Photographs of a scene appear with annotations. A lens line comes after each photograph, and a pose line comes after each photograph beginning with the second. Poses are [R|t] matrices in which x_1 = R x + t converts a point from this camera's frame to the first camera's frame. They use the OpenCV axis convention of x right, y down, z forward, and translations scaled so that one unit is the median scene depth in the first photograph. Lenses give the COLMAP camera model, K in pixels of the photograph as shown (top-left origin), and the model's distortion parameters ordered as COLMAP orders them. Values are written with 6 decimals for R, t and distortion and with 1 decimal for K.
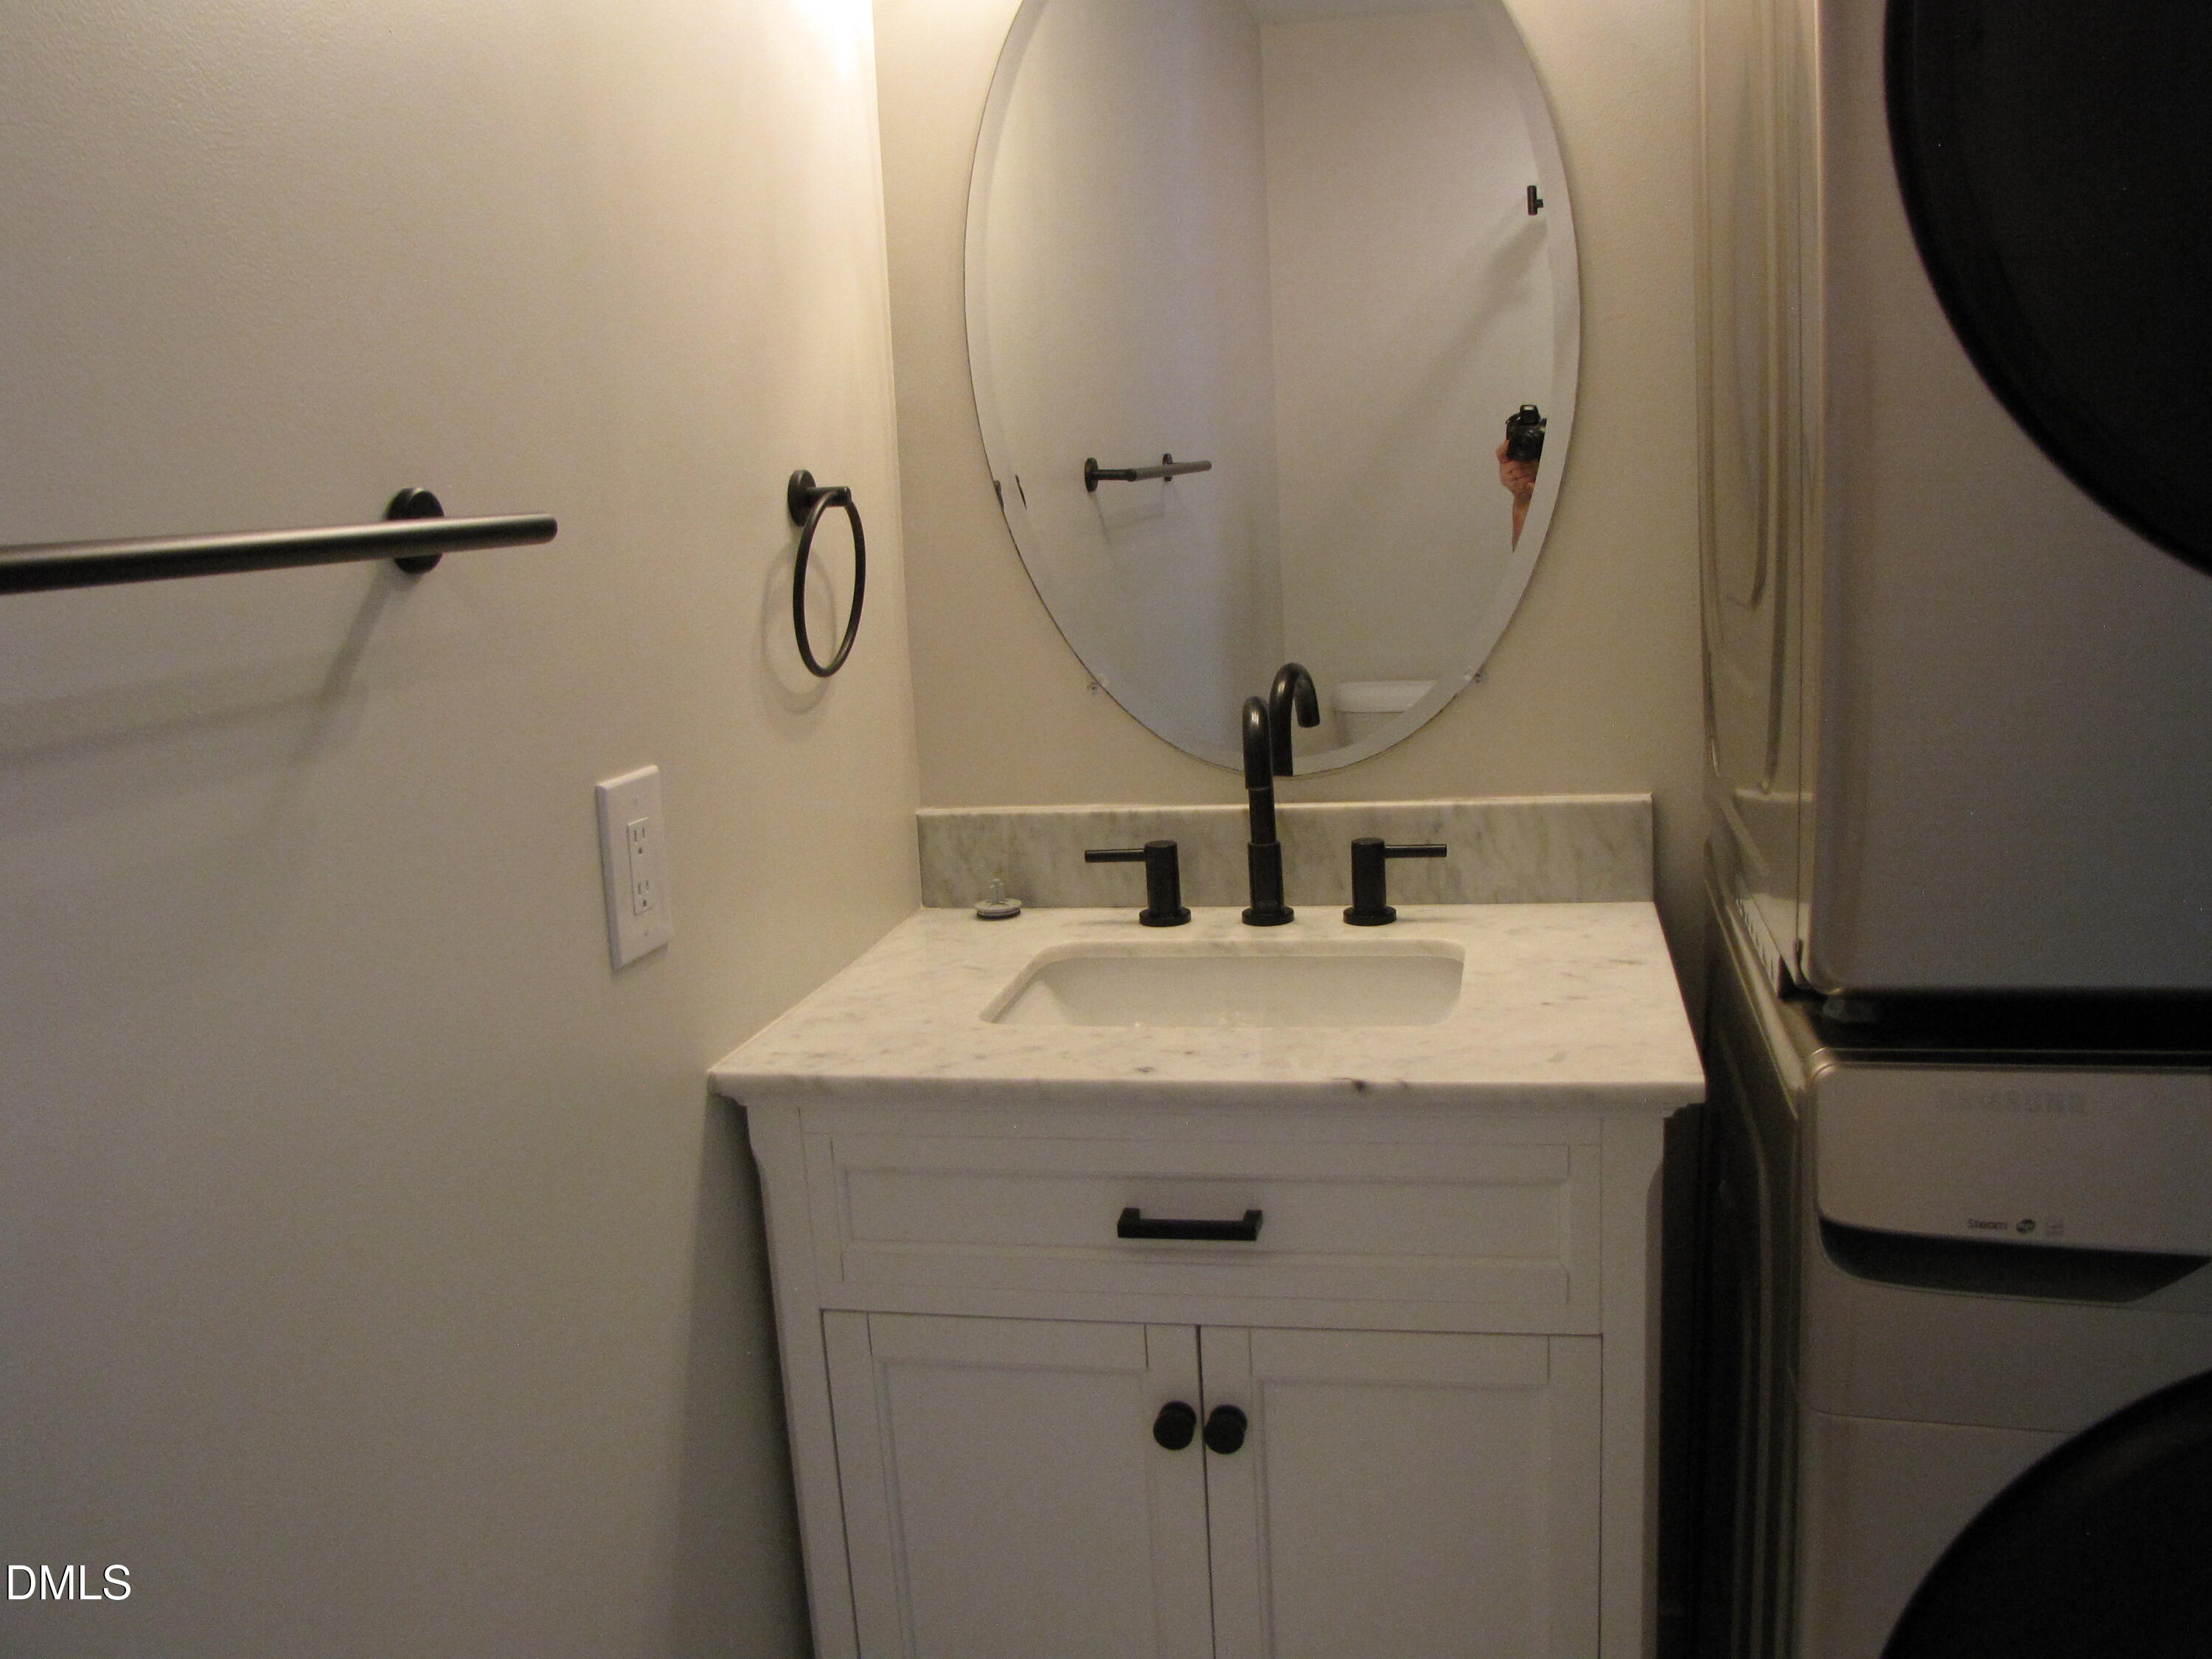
lens RADIAL K [[1884.2, 0, 1116.2], [0, 1884.2, 760.0], [0, 0, 1]] dist [-0.185777, 0.167692]
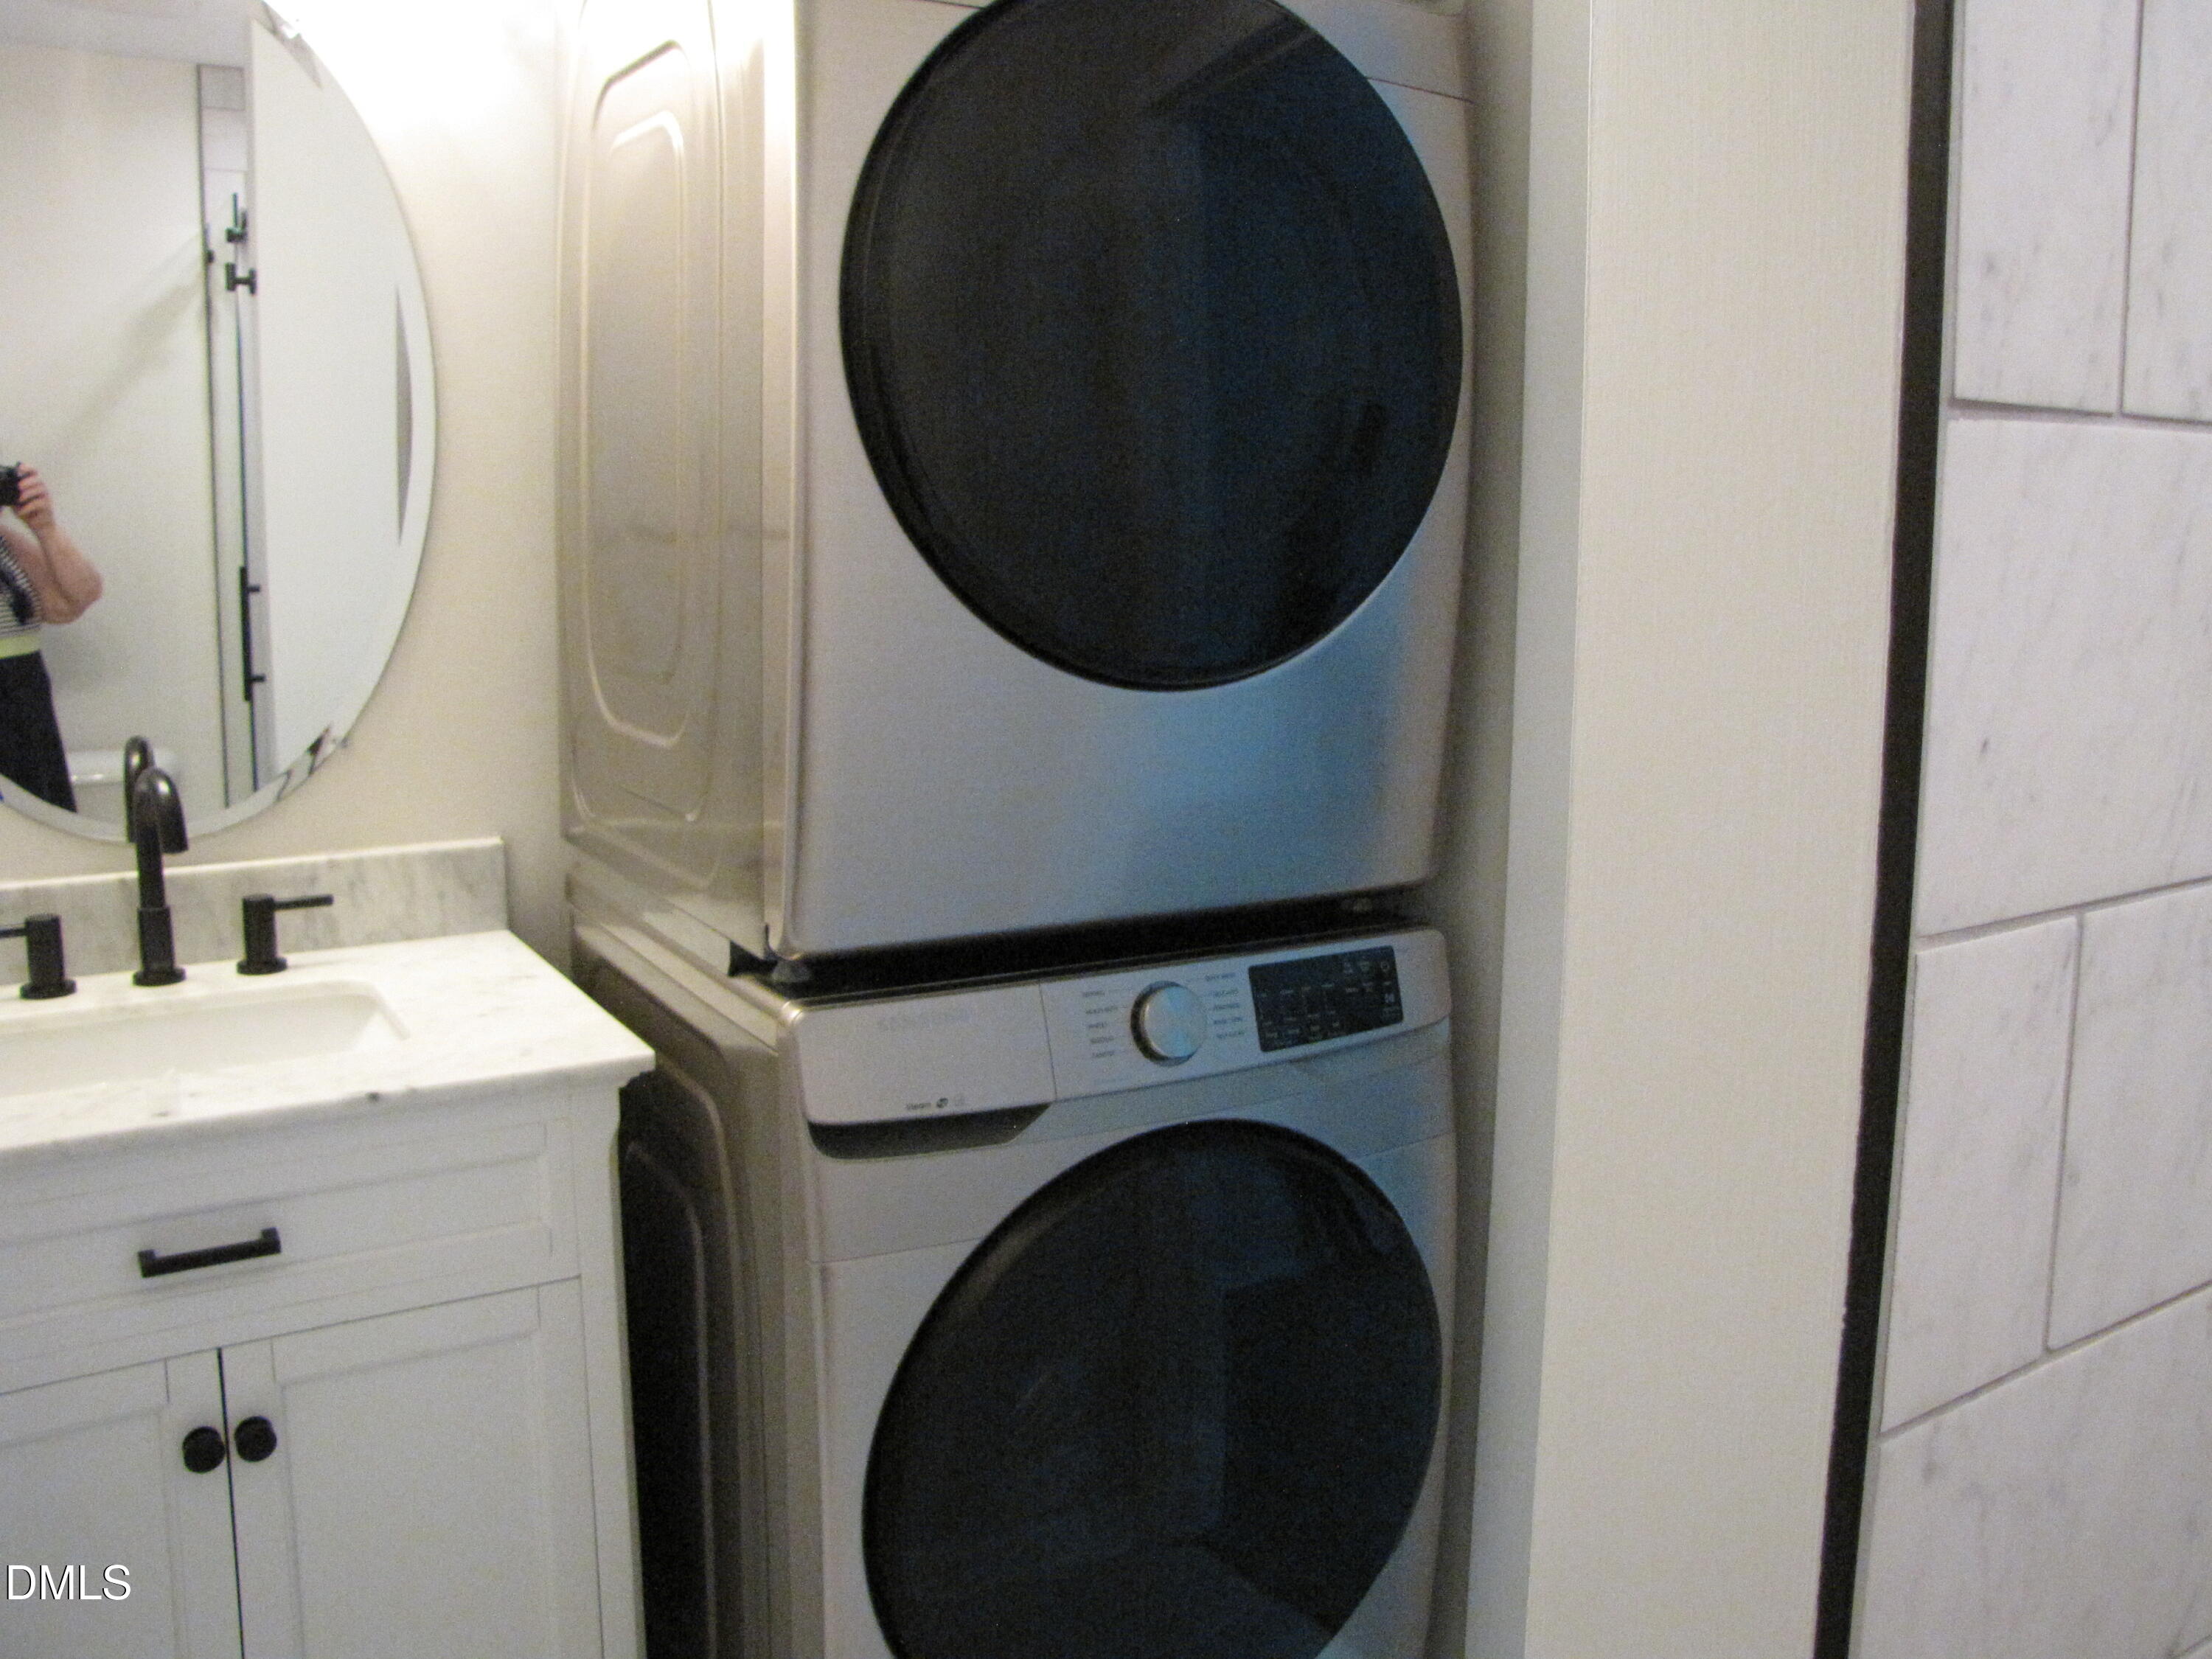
lens RADIAL K [[1884.2, 0, 1116.2], [0, 1884.2, 760.0], [0, 0, 1]] dist [-0.185777, 0.167692]
pose [[0.724300, -0.037087, 0.688487, -0.279721], [0.059842, 0.998166, -0.009186, 0.004193], [-0.686883, 0.047854, 0.725191, -0.131503]]
